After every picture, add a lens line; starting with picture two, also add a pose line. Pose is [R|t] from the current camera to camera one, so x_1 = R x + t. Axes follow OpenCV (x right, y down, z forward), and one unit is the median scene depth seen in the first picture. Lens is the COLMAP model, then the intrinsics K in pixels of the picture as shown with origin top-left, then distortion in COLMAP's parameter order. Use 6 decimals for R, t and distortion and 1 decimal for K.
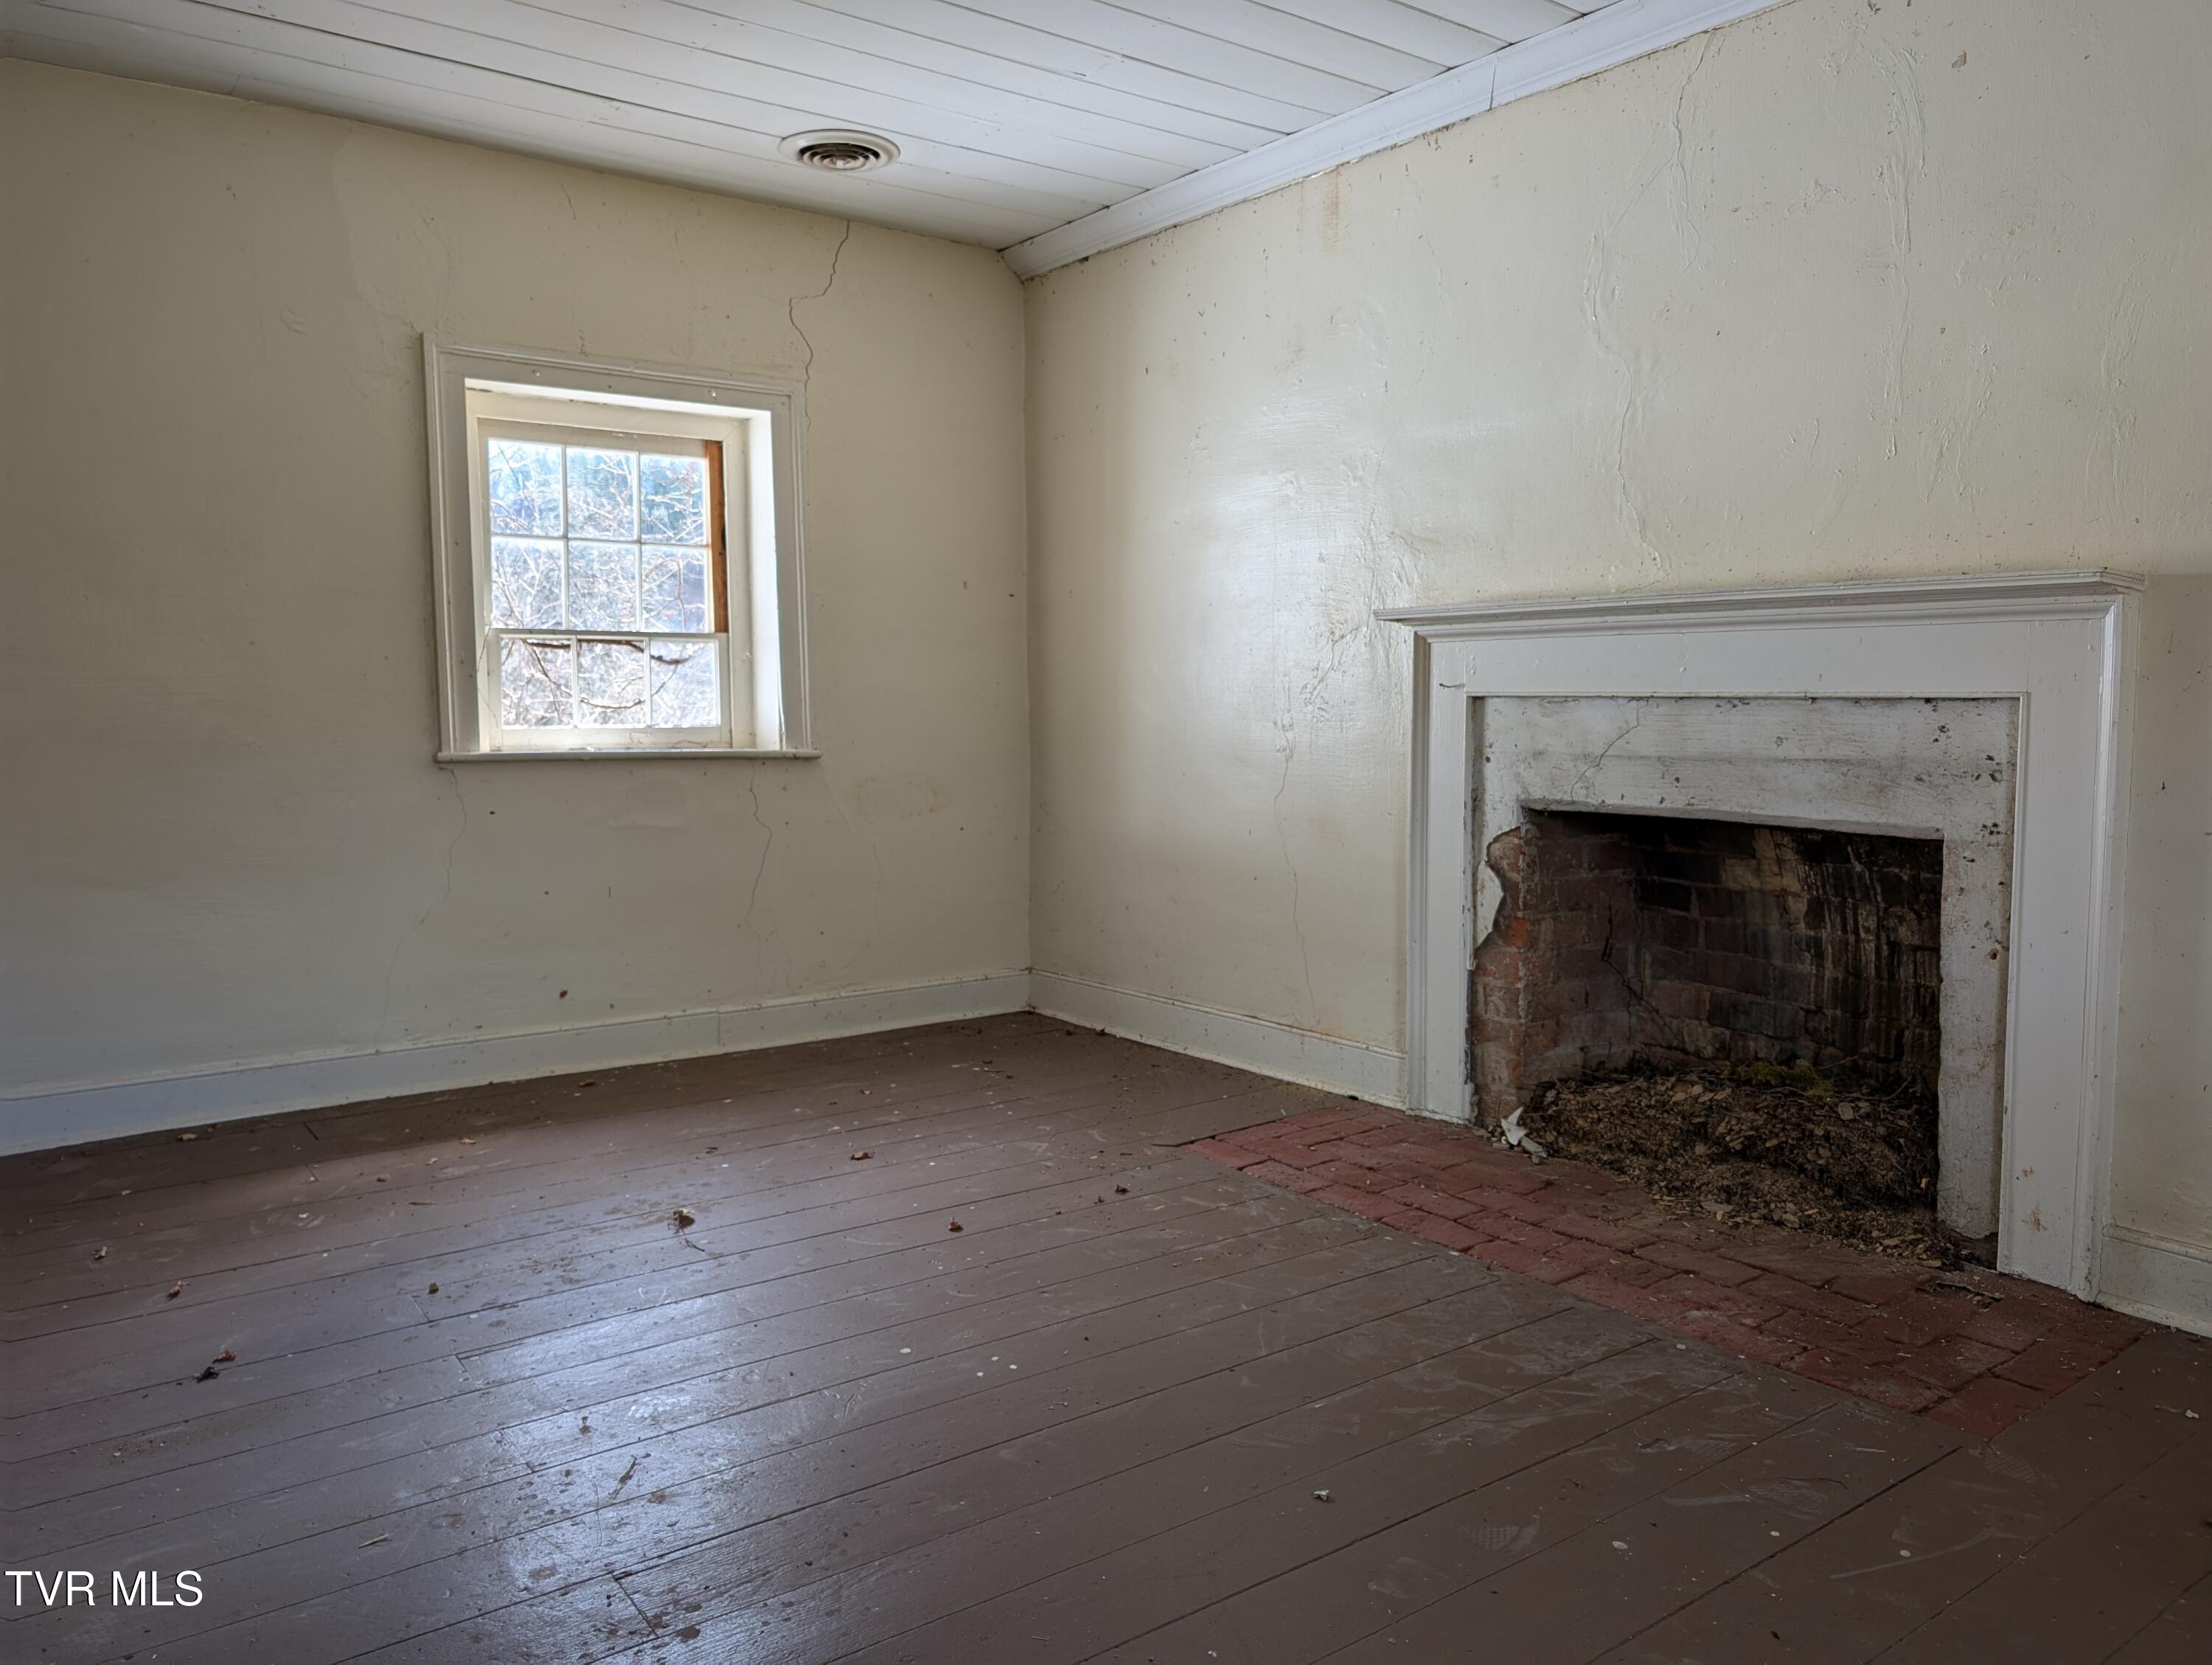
lens RADIAL K [[1596.7, 0, 1111.5], [0, 1596.7, 813.8], [0, 0, 1]] dist [0.035752, -0.043523]
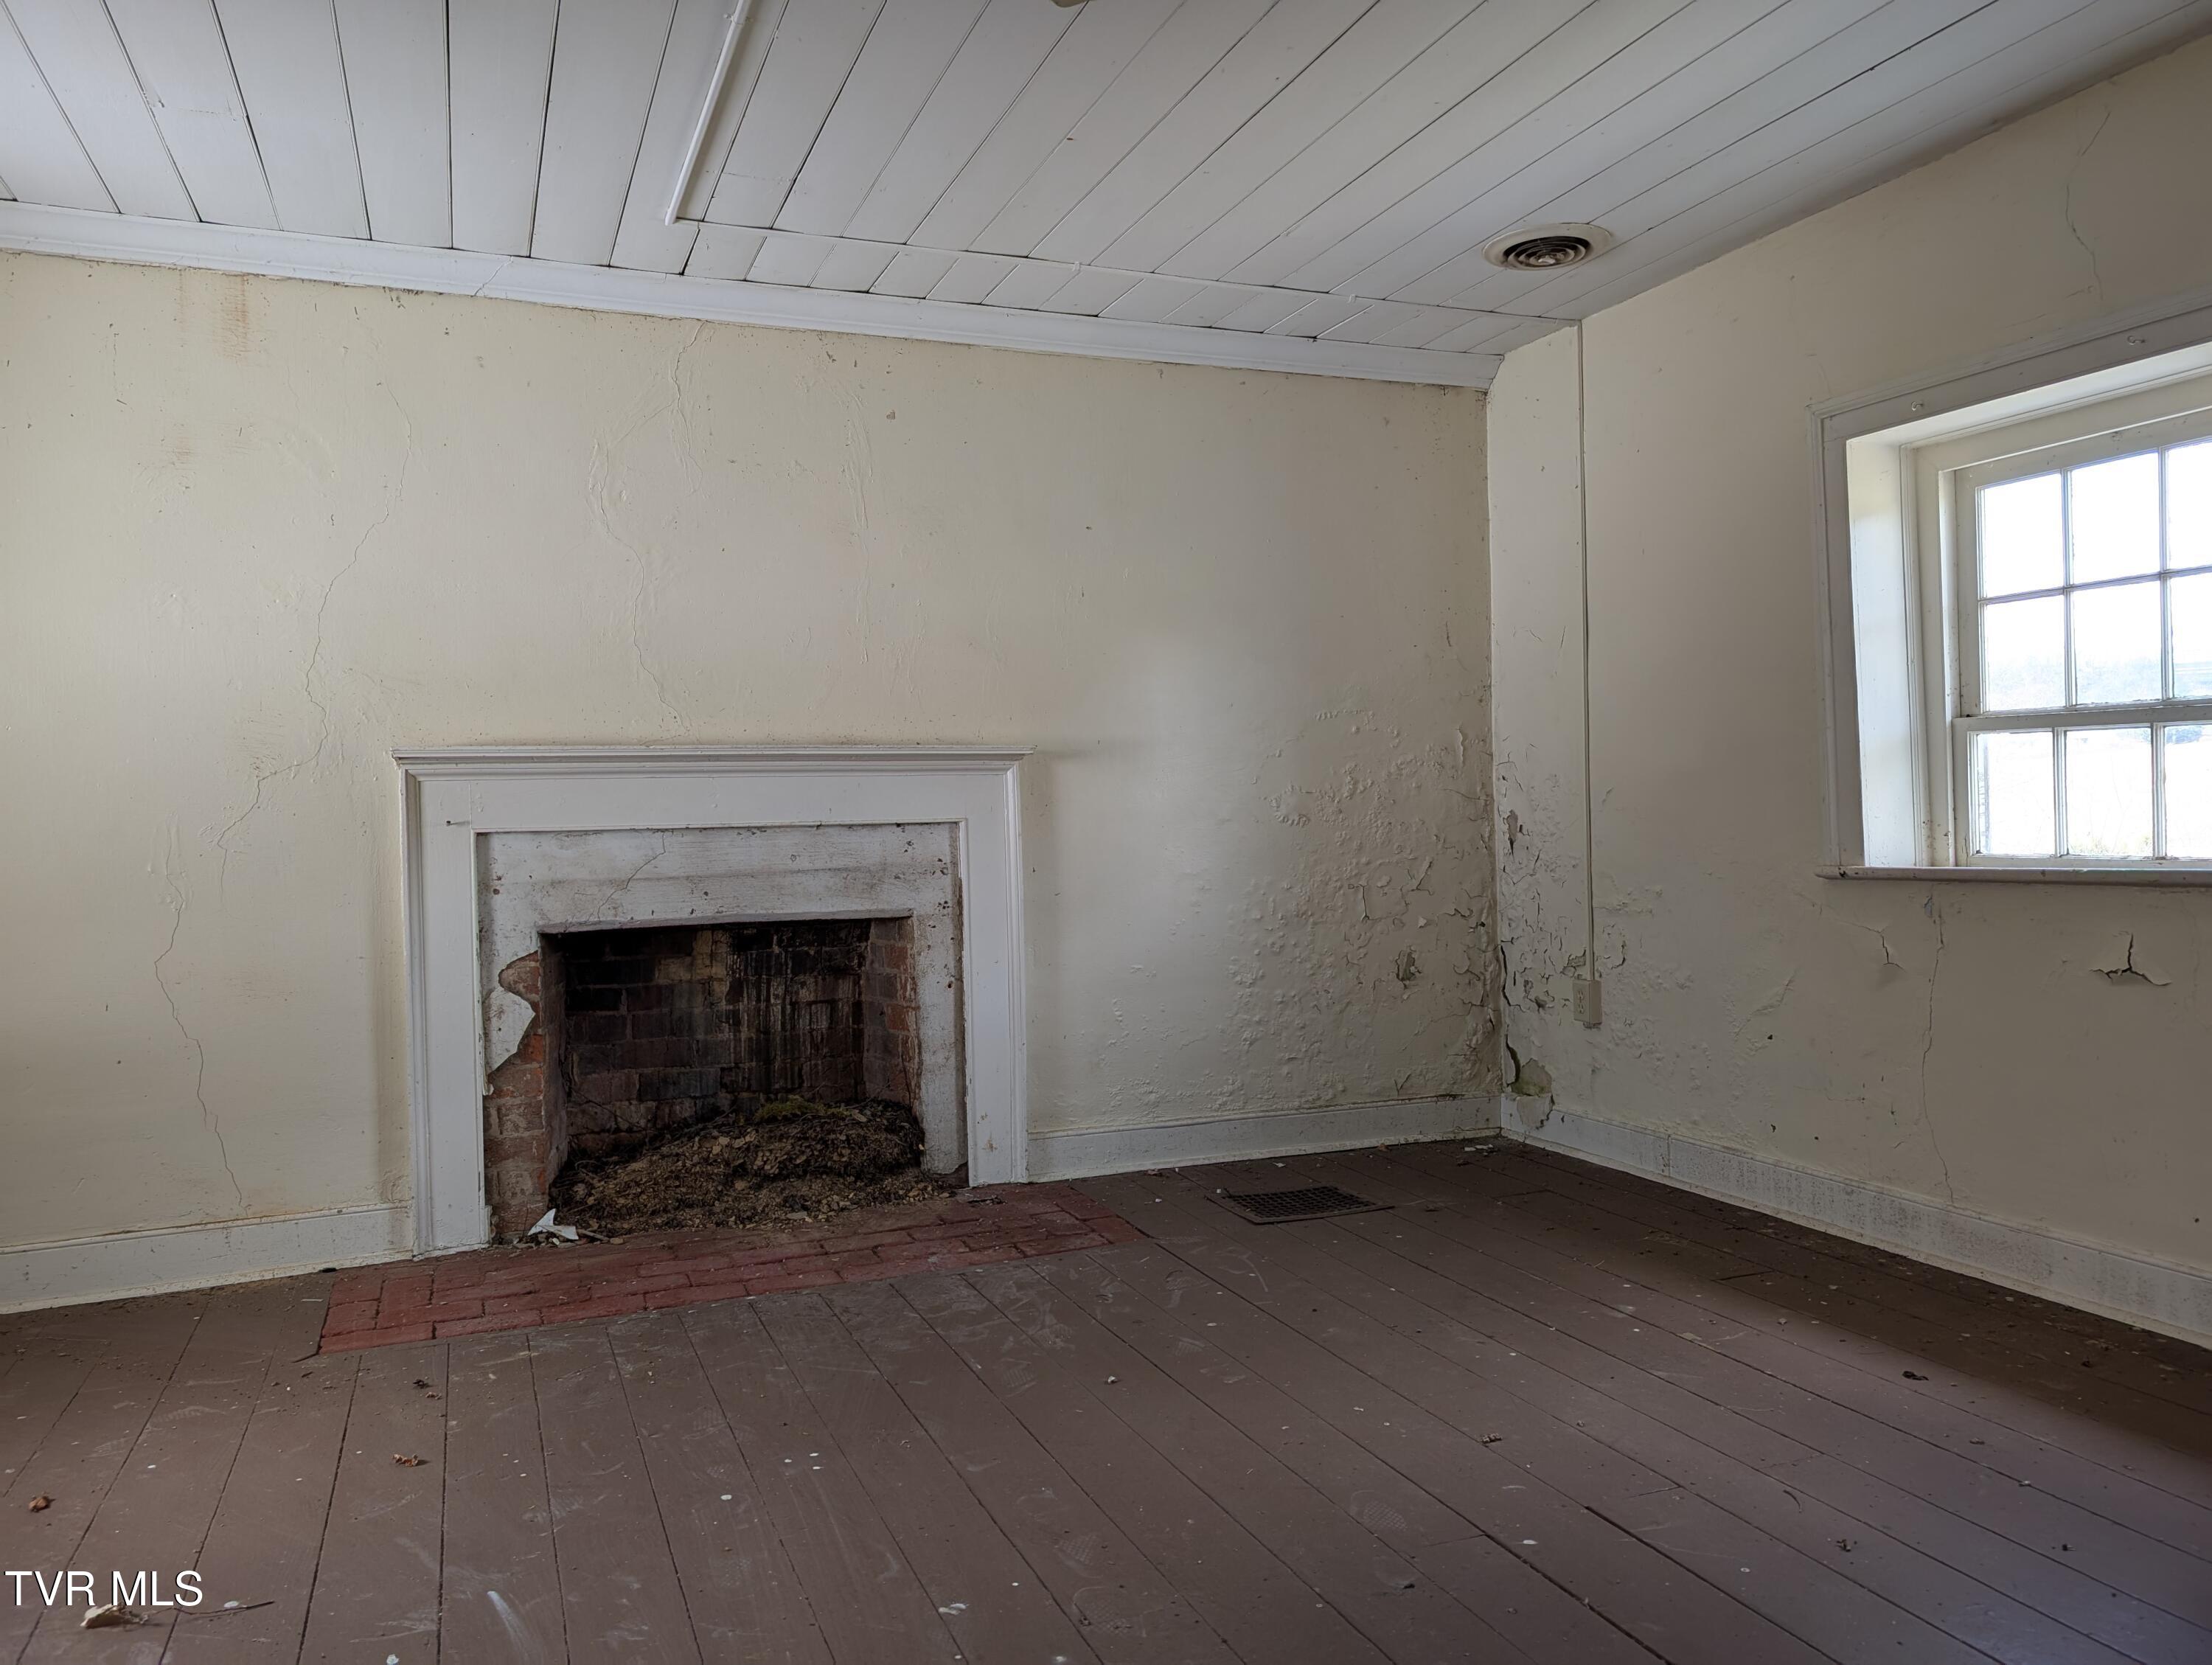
lens RADIAL K [[1596.7, 0, 1114.1], [0, 1596.7, 809.7], [0, 0, 1]] dist [0.035752, -0.043523]
pose [[0.246612, -0.002134, 0.969112, -0.782168], [0.096519, 0.995080, -0.022370, -0.027722], [-0.964296, 0.099055, 0.245605, 0.379973]]
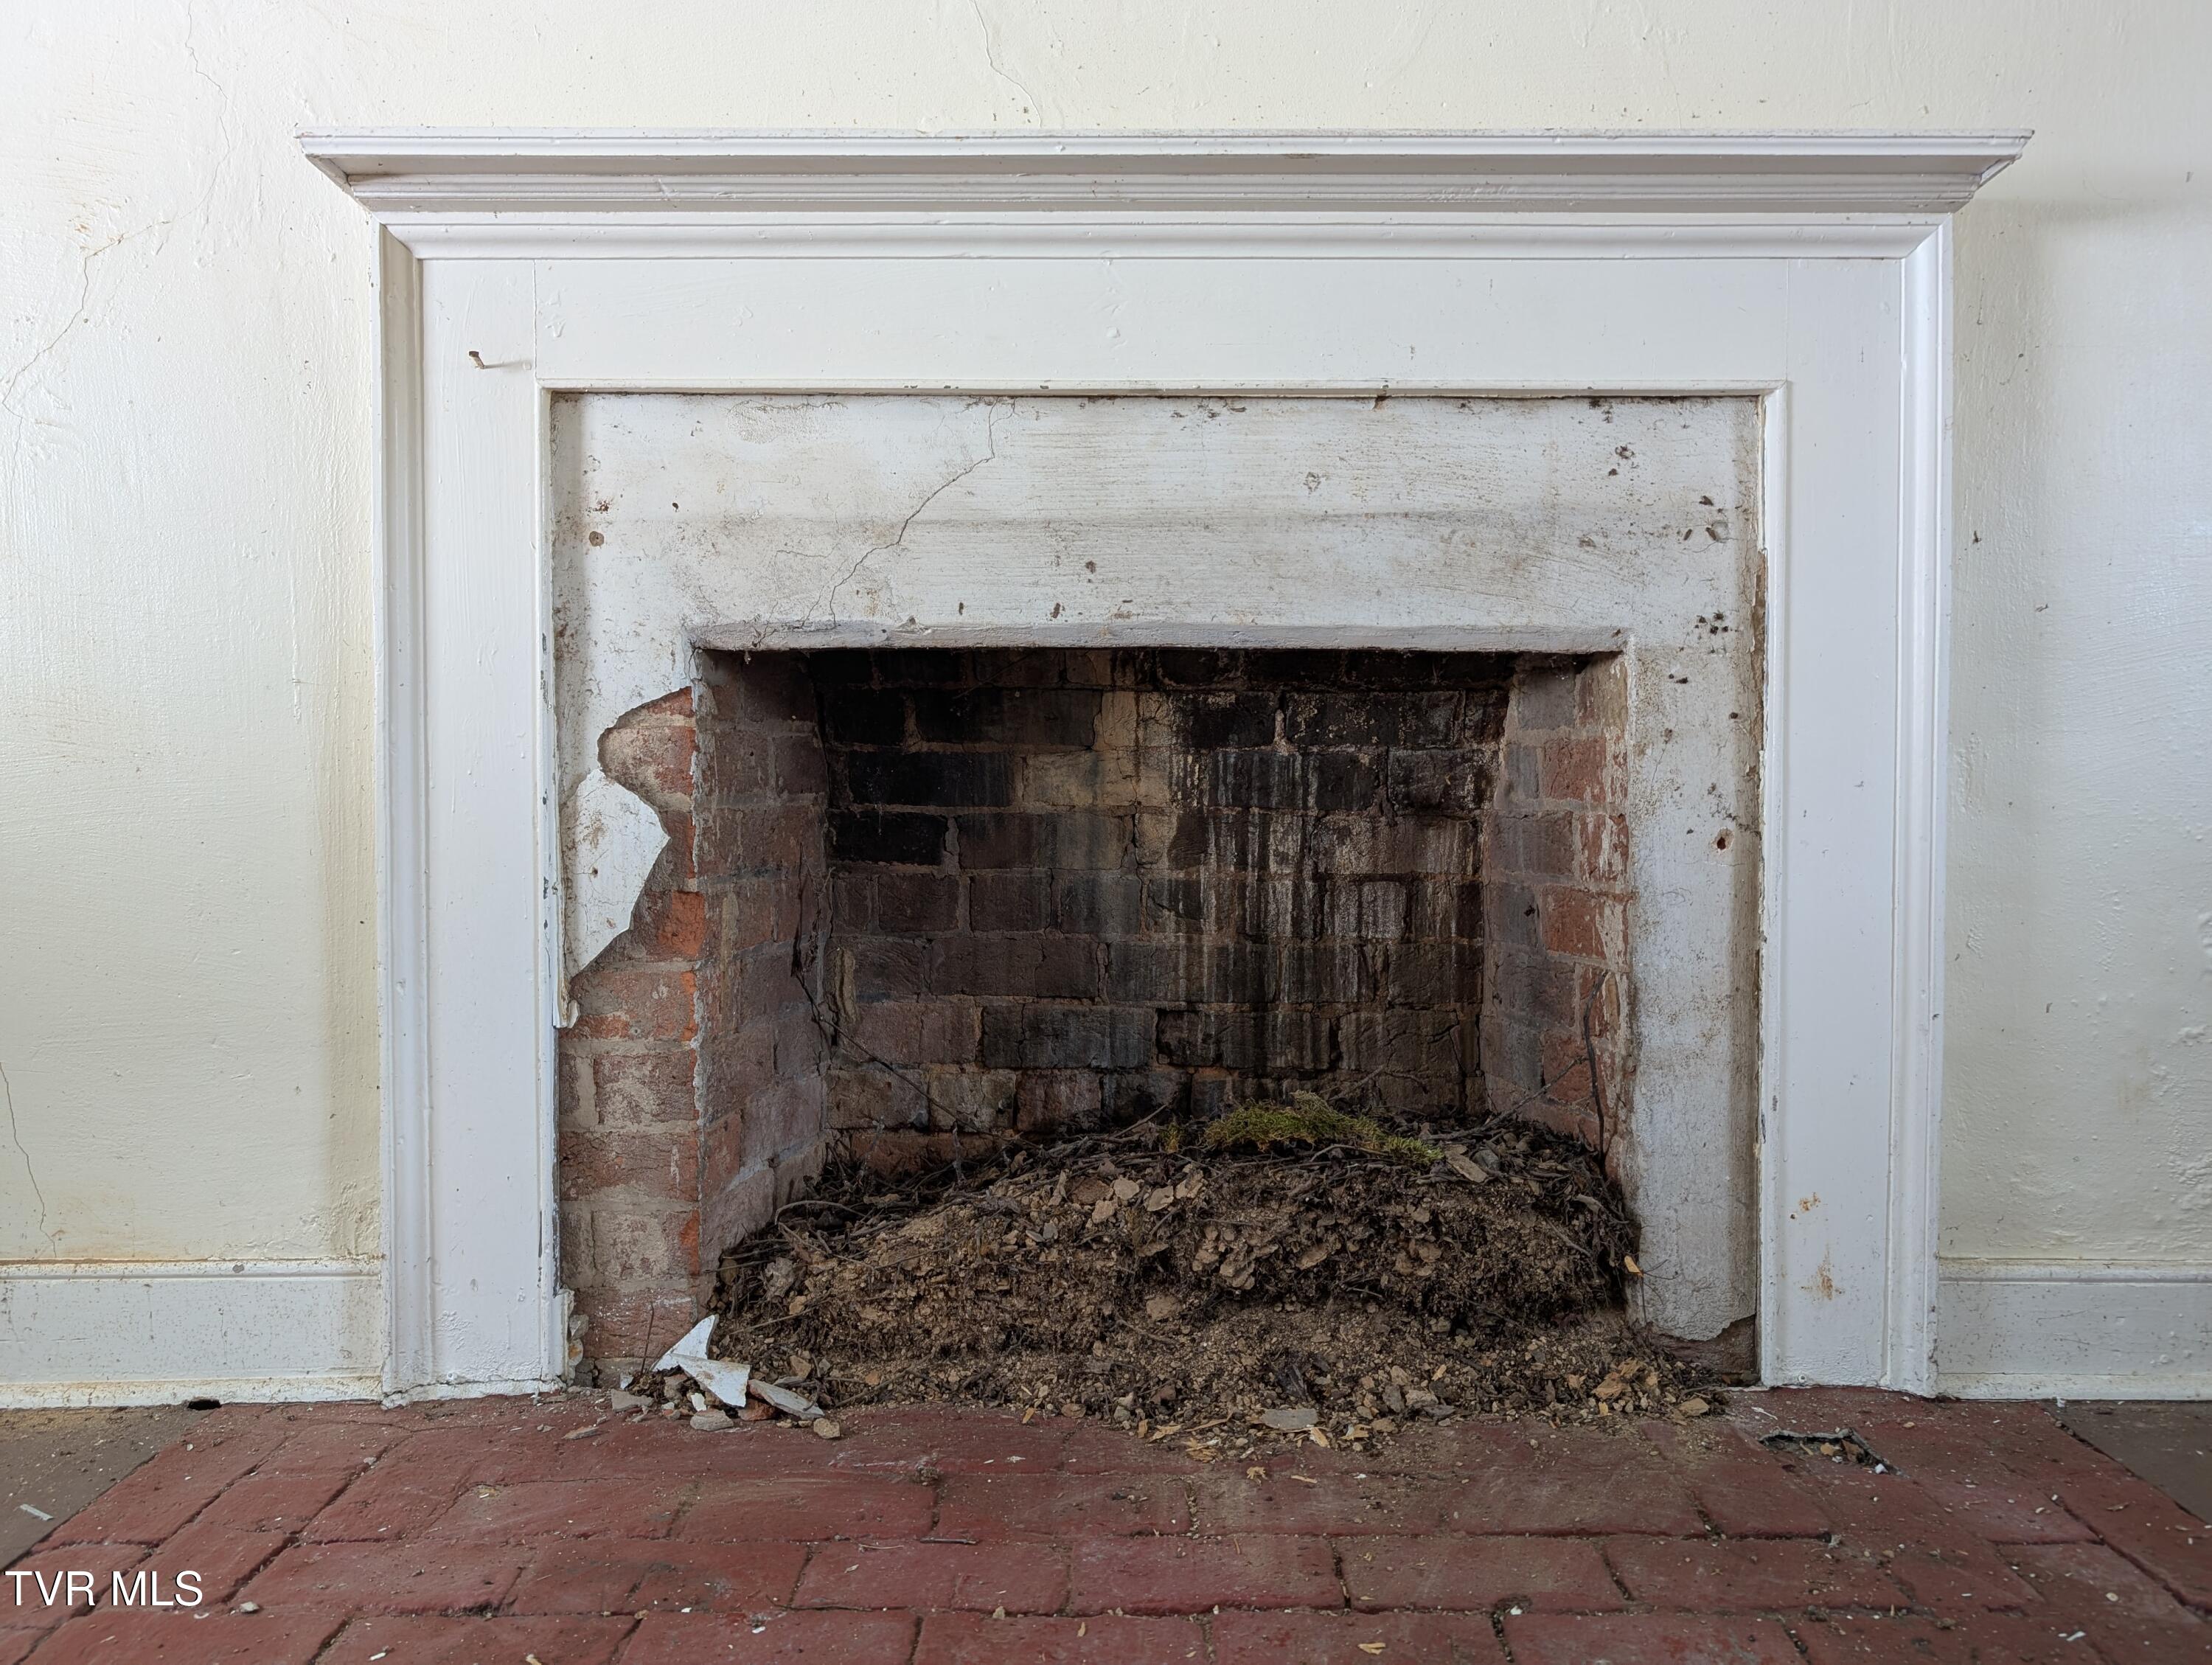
lens RADIAL K [[1596.7, 0, 1126.1], [0, 1596.7, 817.5], [0, 0, 1]] dist [0.035752, -0.043523]
pose [[0.589209, -0.016312, 0.807816, -0.039671], [0.057629, 0.998098, -0.021879, 0.067744], [-0.805923, 0.059445, 0.589028, 0.707640]]
